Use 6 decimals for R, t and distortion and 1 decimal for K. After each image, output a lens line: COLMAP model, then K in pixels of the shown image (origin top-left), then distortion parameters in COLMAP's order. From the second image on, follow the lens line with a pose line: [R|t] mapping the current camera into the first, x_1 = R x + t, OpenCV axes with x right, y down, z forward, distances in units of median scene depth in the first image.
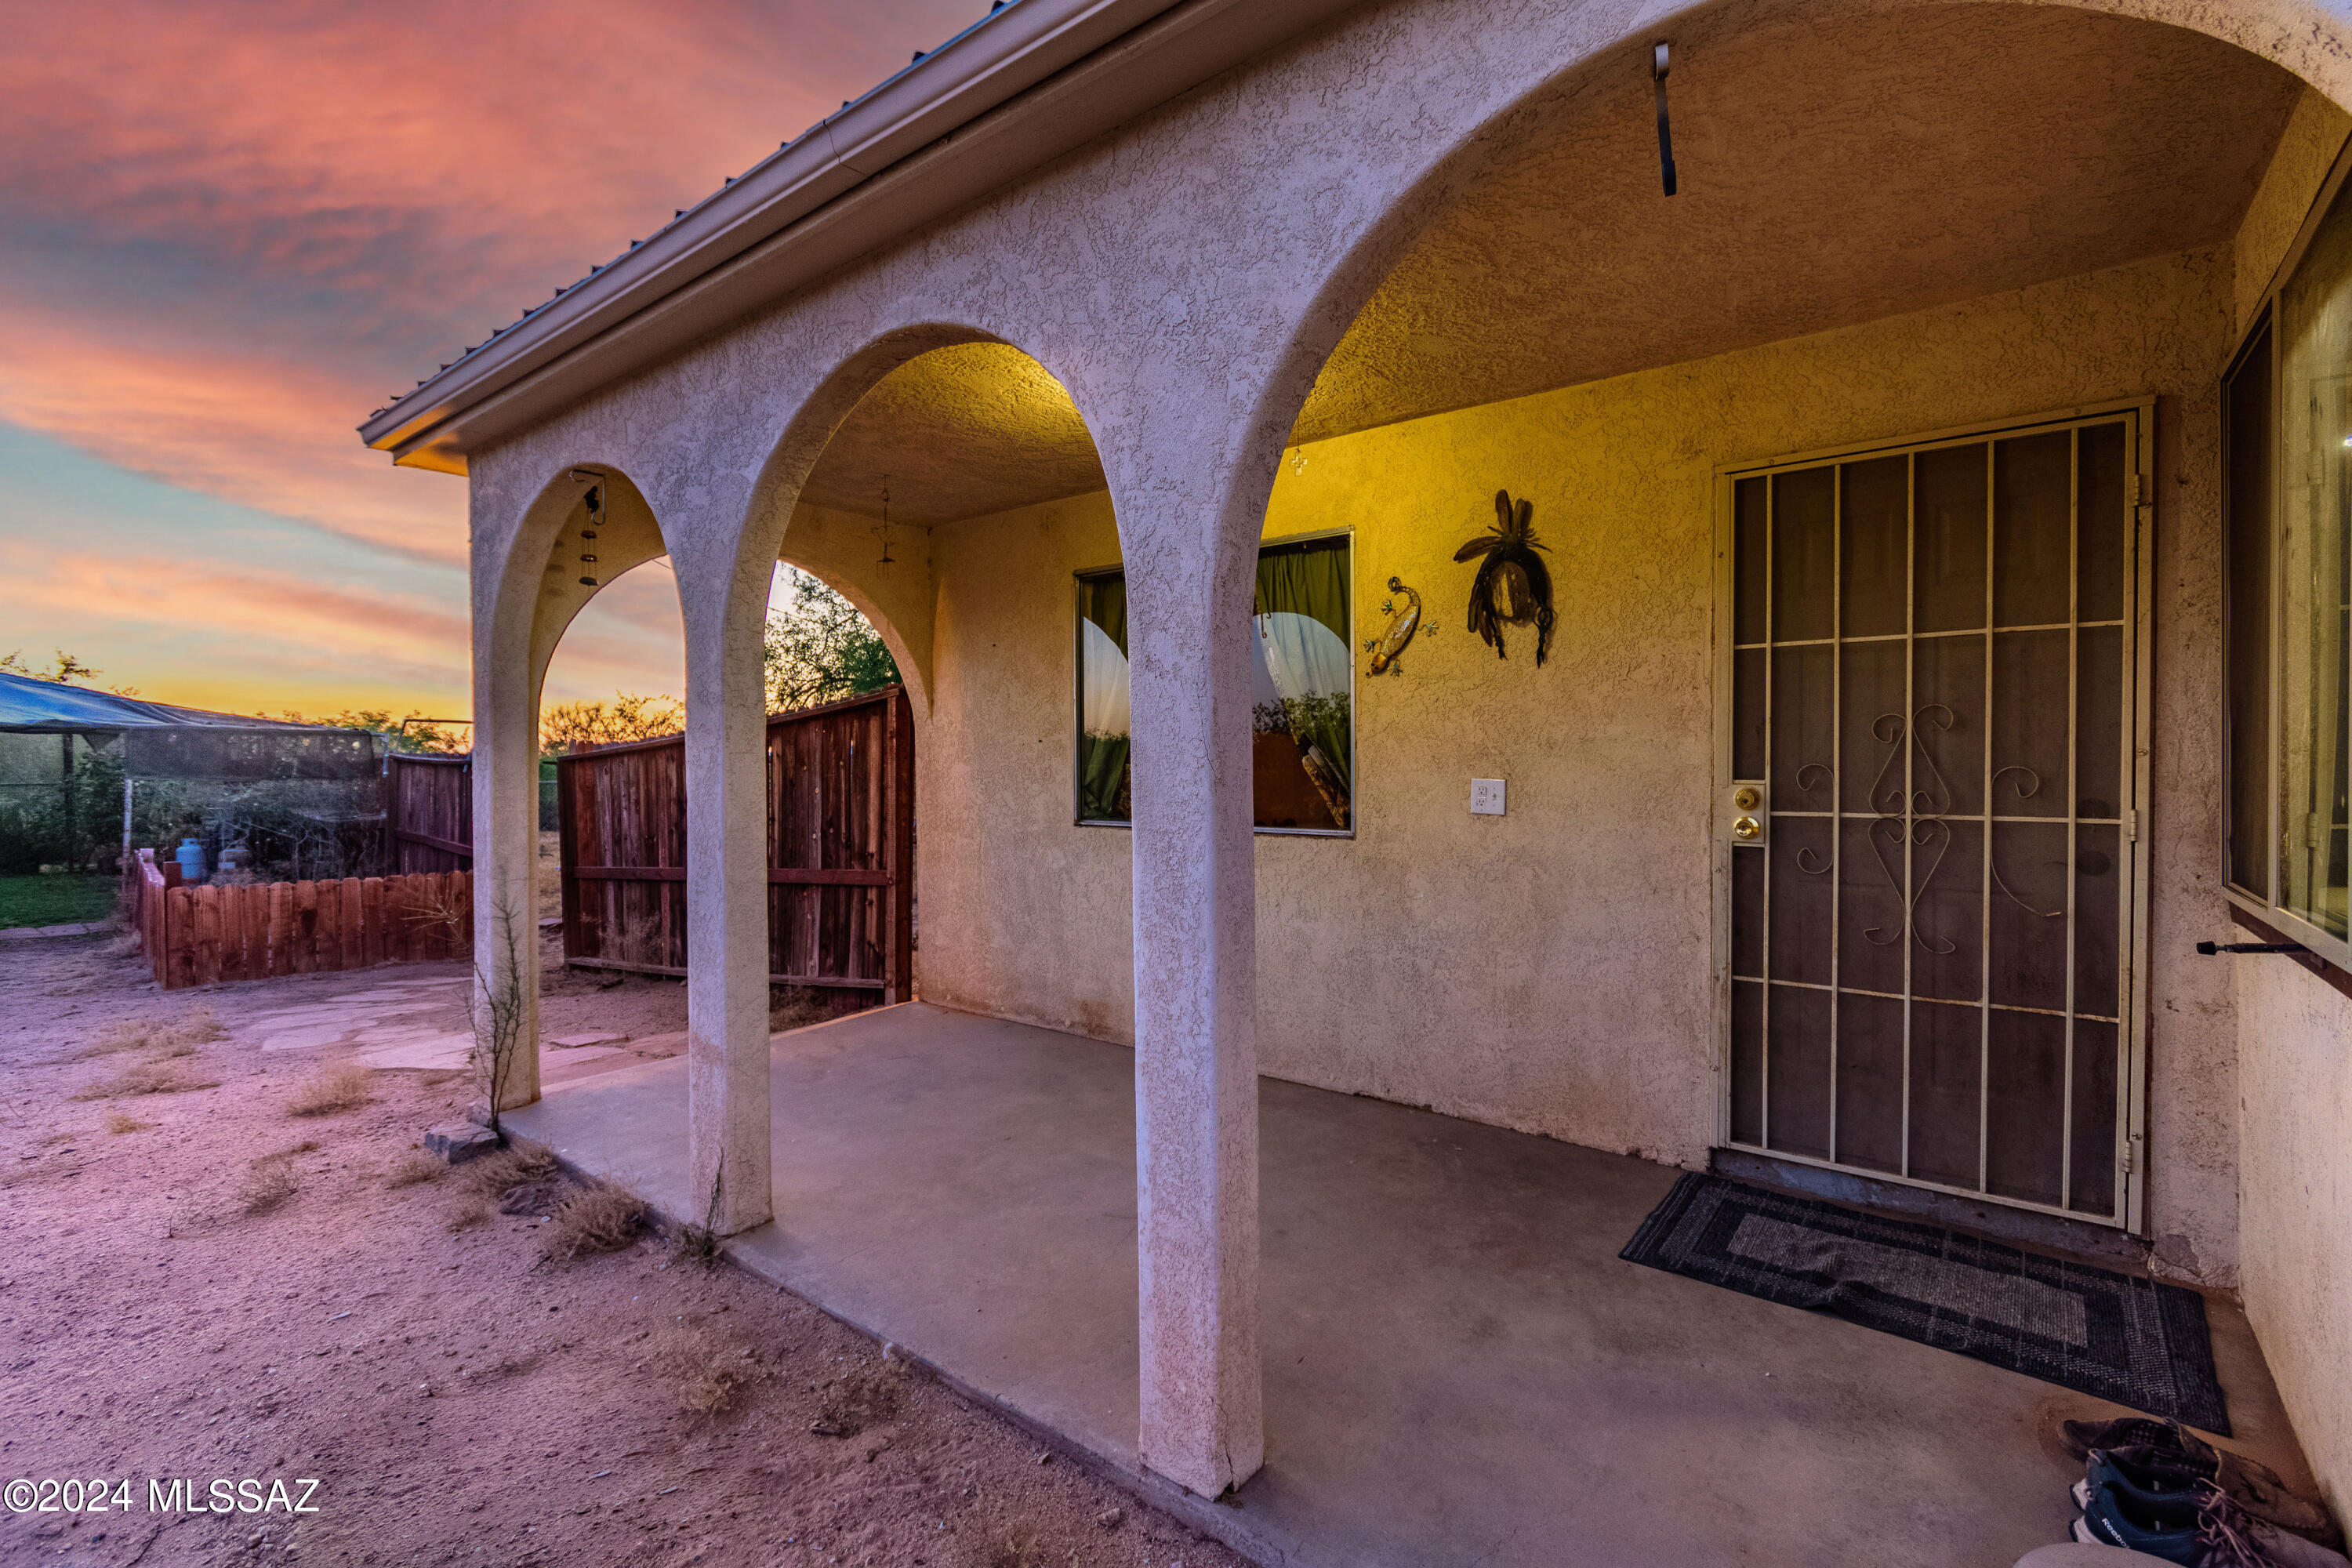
lens RADIAL K [[1069.2, 0, 1175.5], [0, 1069.2, 789.1], [0, 0, 1]] dist [0.004246, 0.000139]
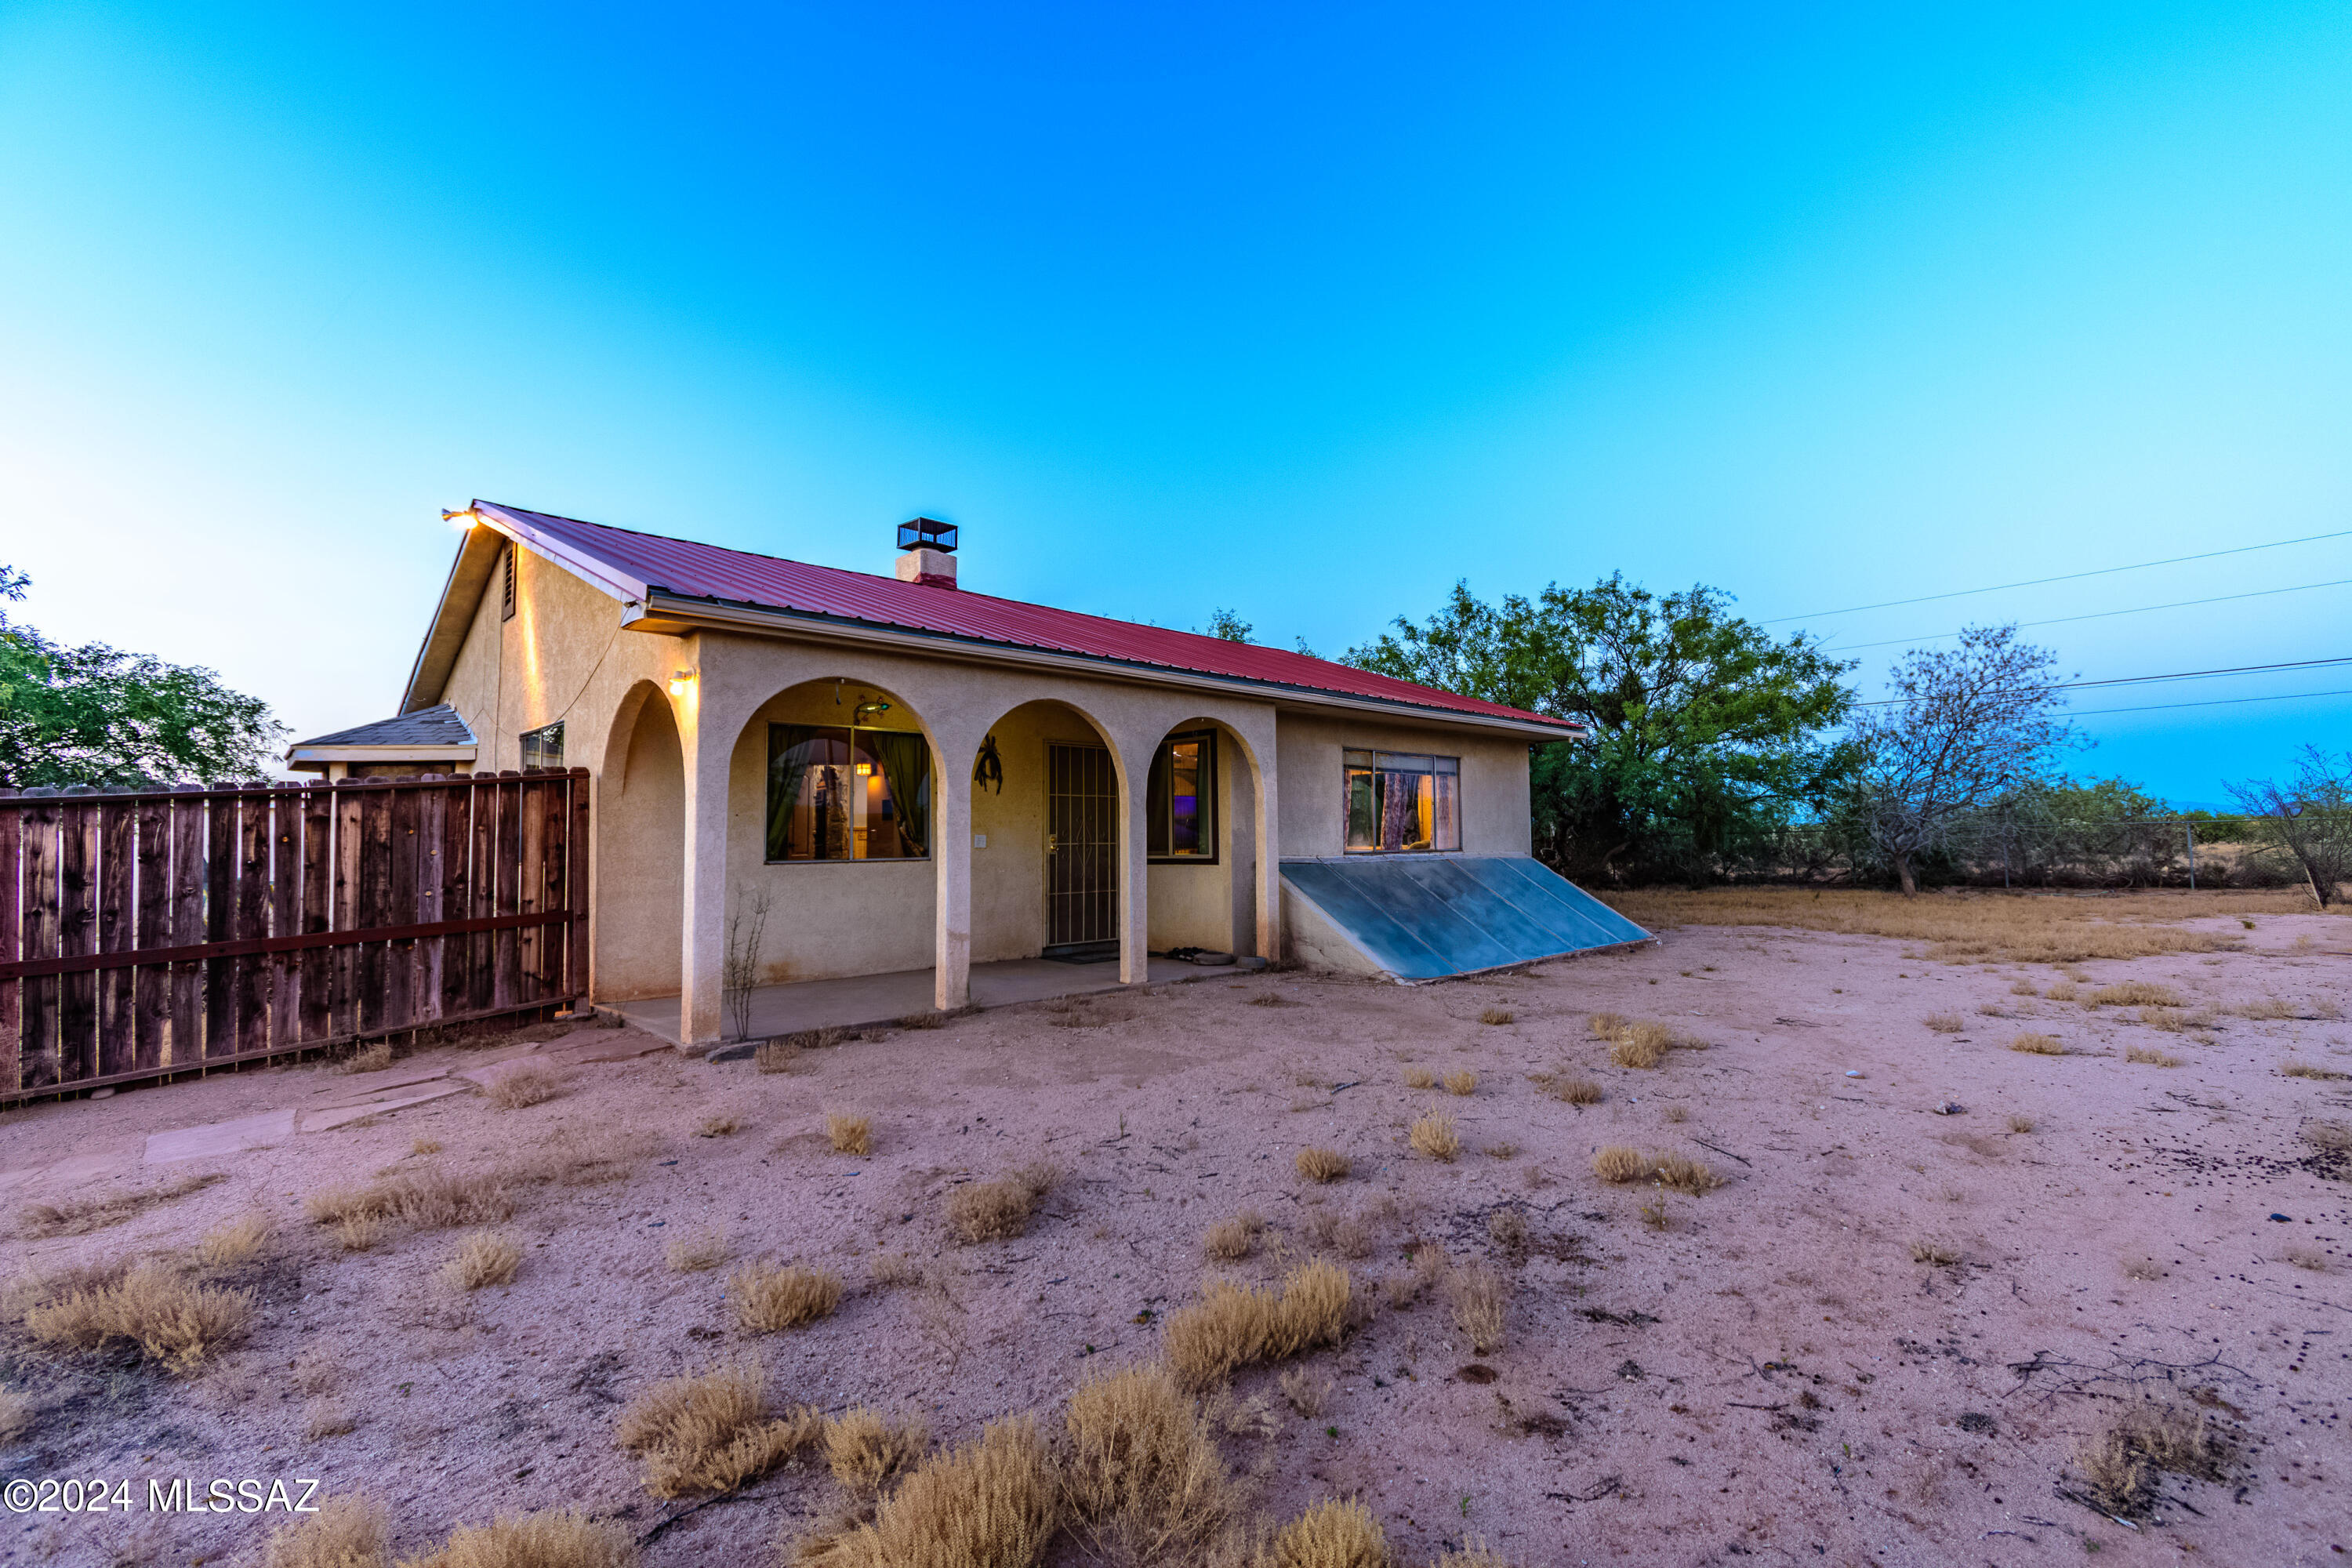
lens RADIAL K [[1069.2, 0, 1175.0], [0, 1069.2, 788.0], [0, 0, 1]] dist [0.004246, 0.000139]
pose [[0.130450, 0.022447, 0.991201, -2.432202], [0.005257, 0.999714, -0.023331, -0.065351], [-0.991441, 0.008254, 0.130295, 0.158212]]
